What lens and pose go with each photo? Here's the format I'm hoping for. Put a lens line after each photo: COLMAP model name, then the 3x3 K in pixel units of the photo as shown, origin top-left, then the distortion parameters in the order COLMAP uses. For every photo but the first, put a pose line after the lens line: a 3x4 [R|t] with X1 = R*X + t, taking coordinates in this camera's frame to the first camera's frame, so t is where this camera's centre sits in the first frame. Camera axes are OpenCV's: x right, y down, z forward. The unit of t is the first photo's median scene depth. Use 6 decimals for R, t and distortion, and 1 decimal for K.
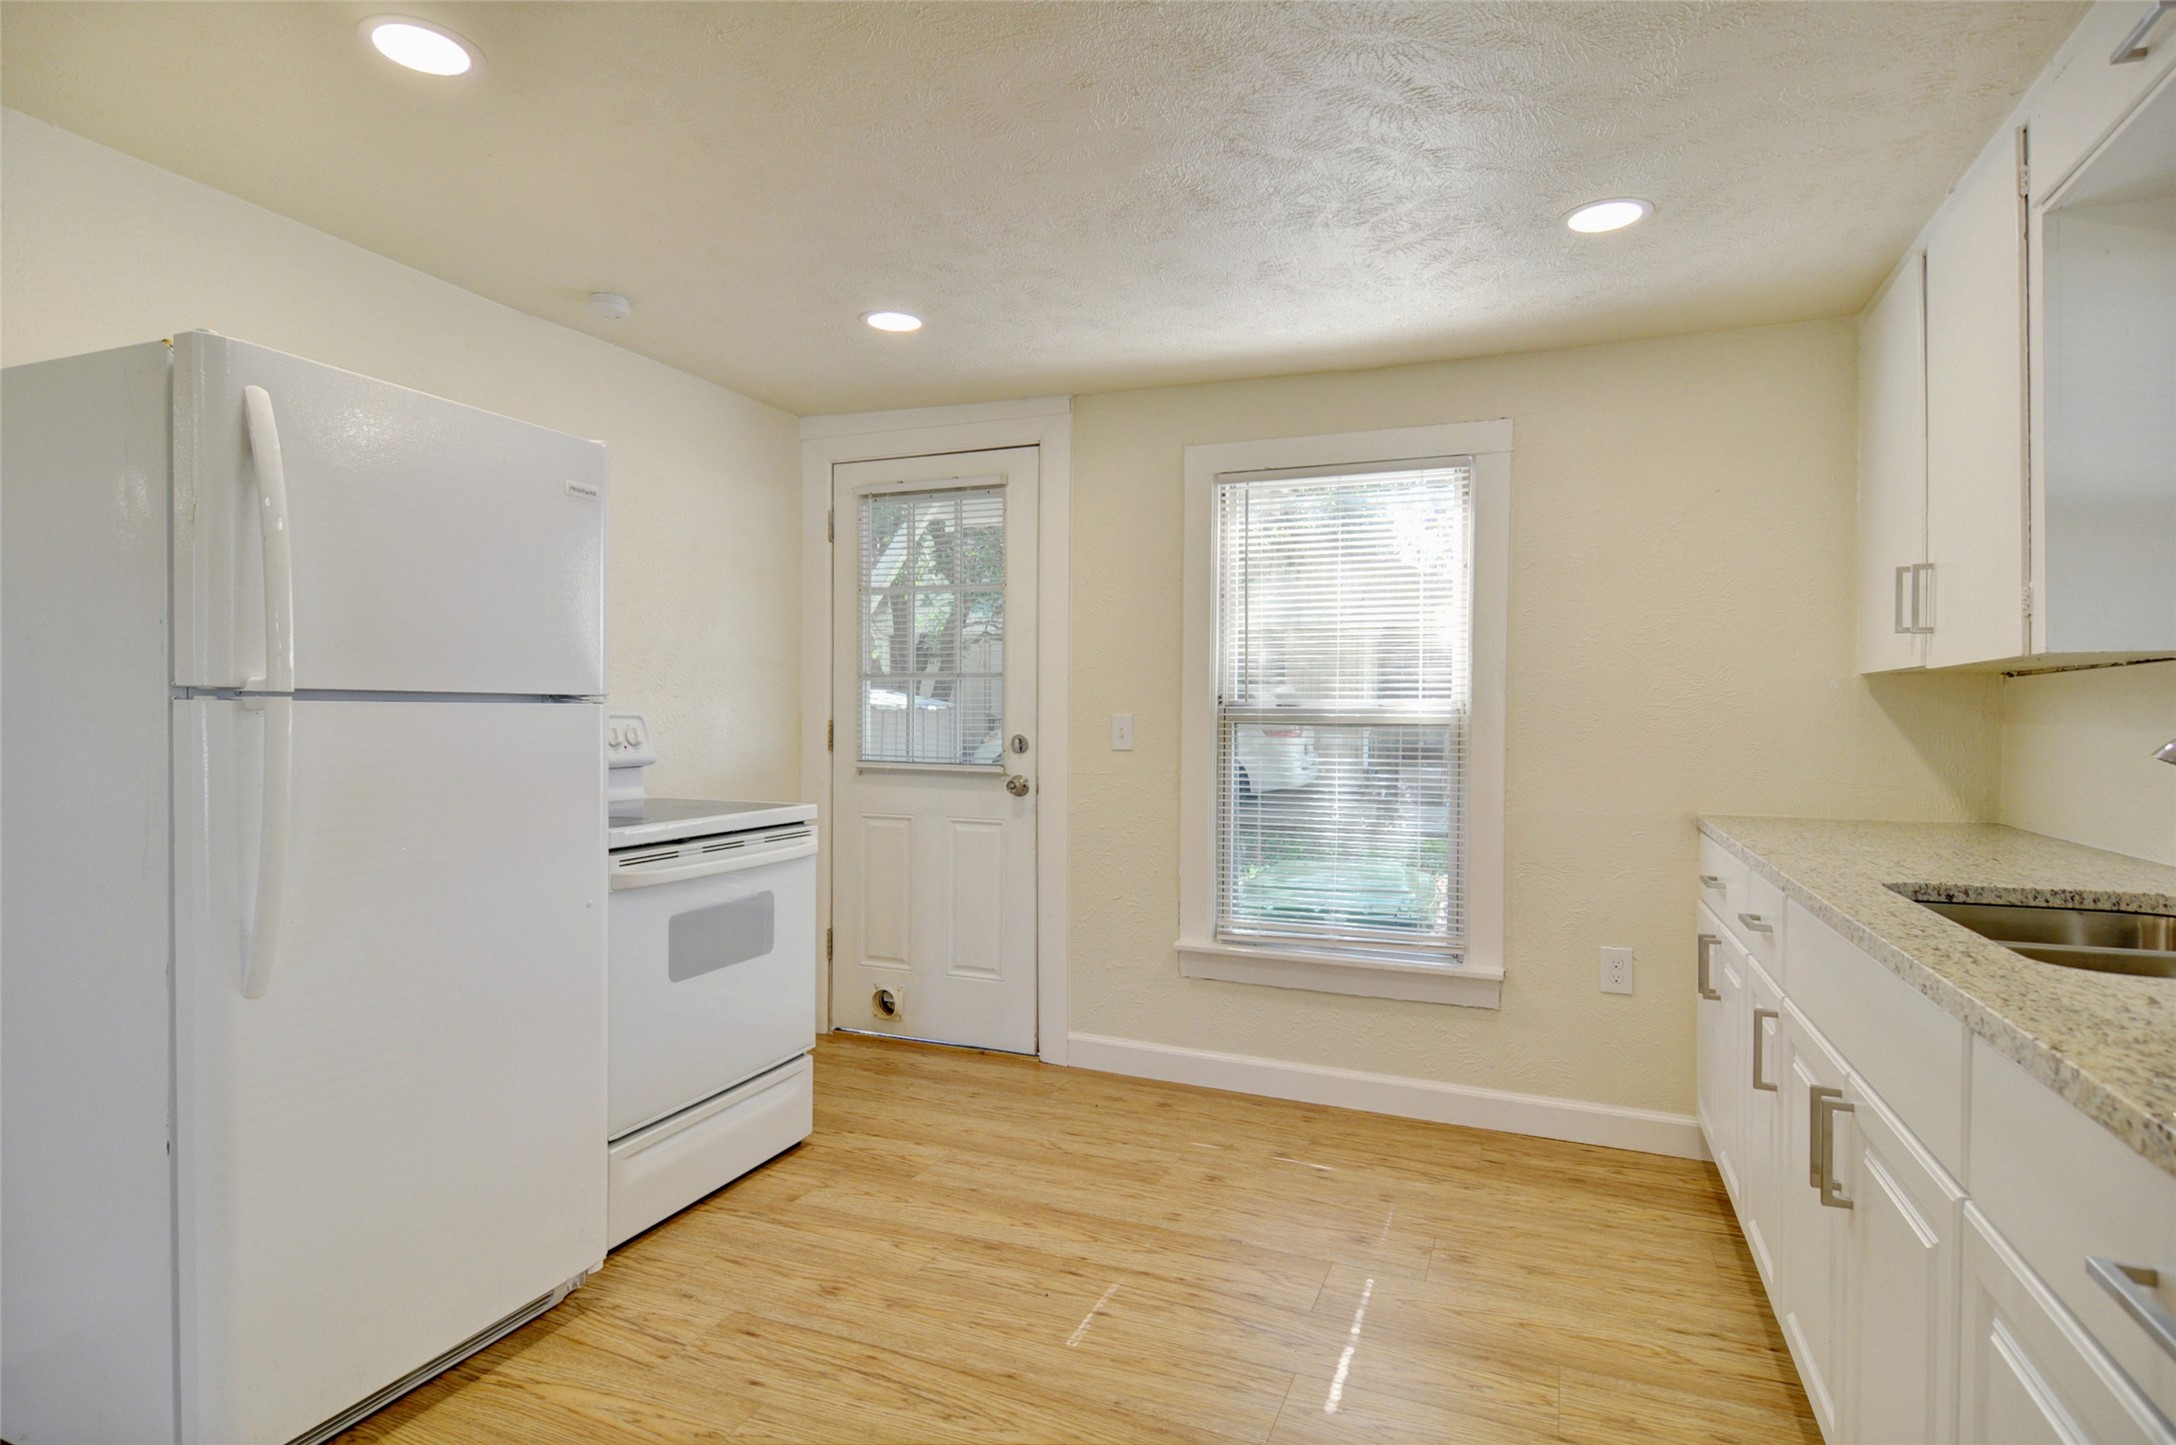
lens RADIAL K [[1143.9, 0, 1053.6], [0, 1143.9, 720.0], [0, 0, 1]] dist [0.000337, -0.000812]
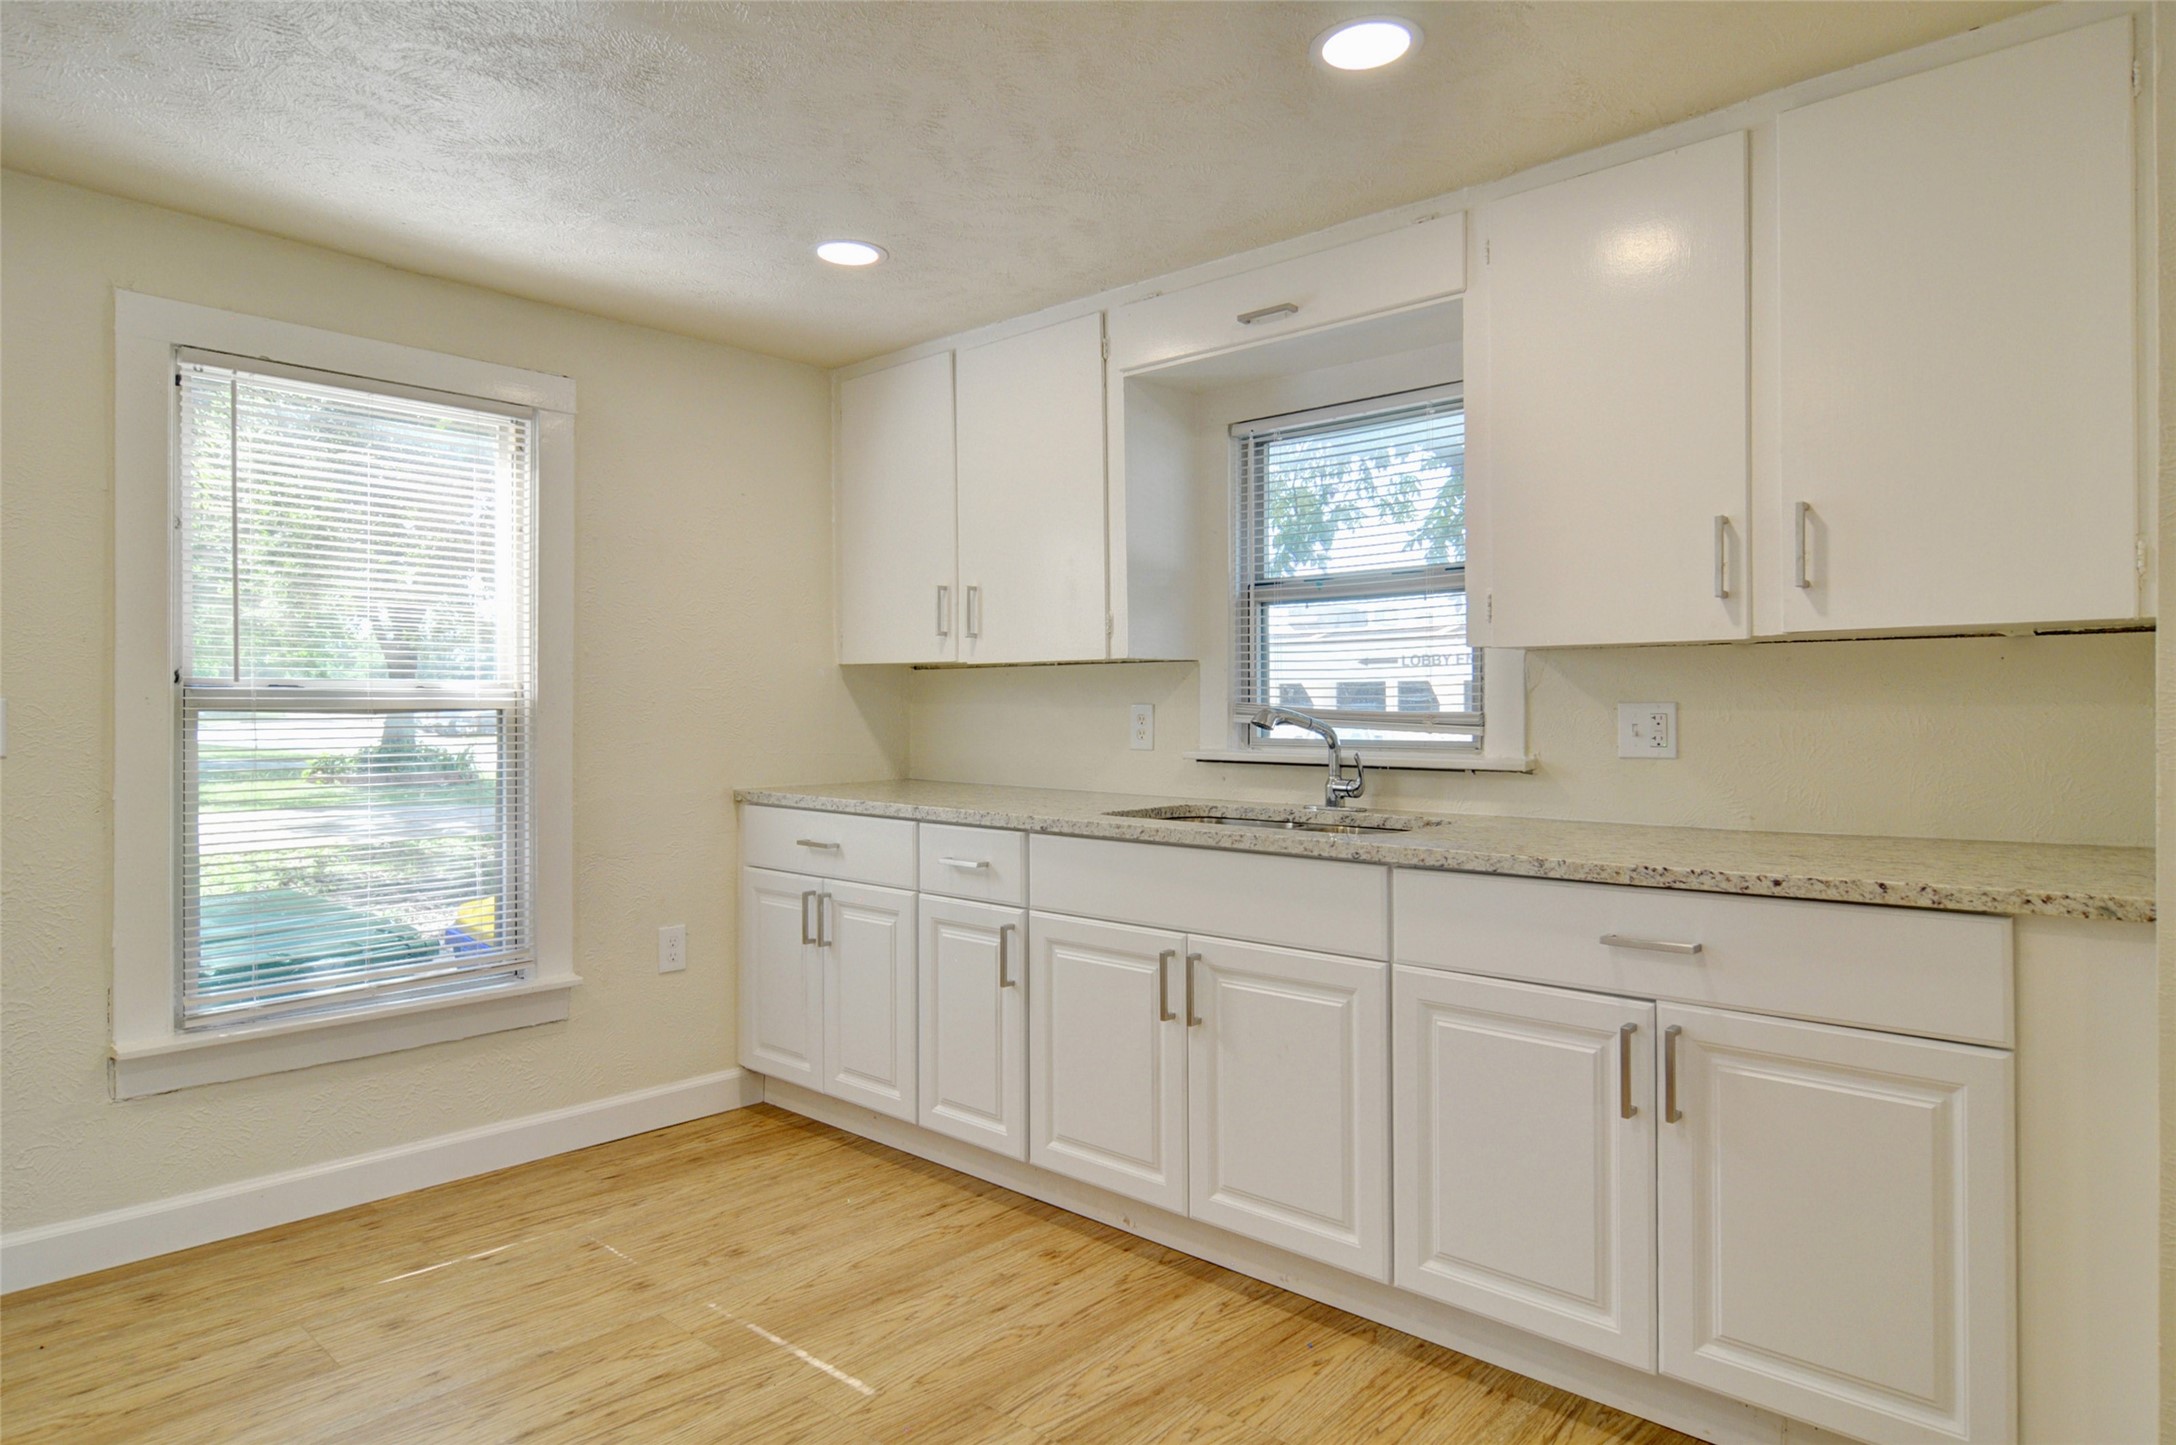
lens RADIAL K [[1275.4, 0, 1086.3], [0, 1275.4, 683.3], [0, 0, 1]] dist [0.005554, 0.000837]
pose [[0.329975, 0.009566, 0.943941, -0.452788], [0.004147, 0.999924, -0.011583, -0.002704], [-0.943981, 0.007737, 0.329910, 0.272371]]
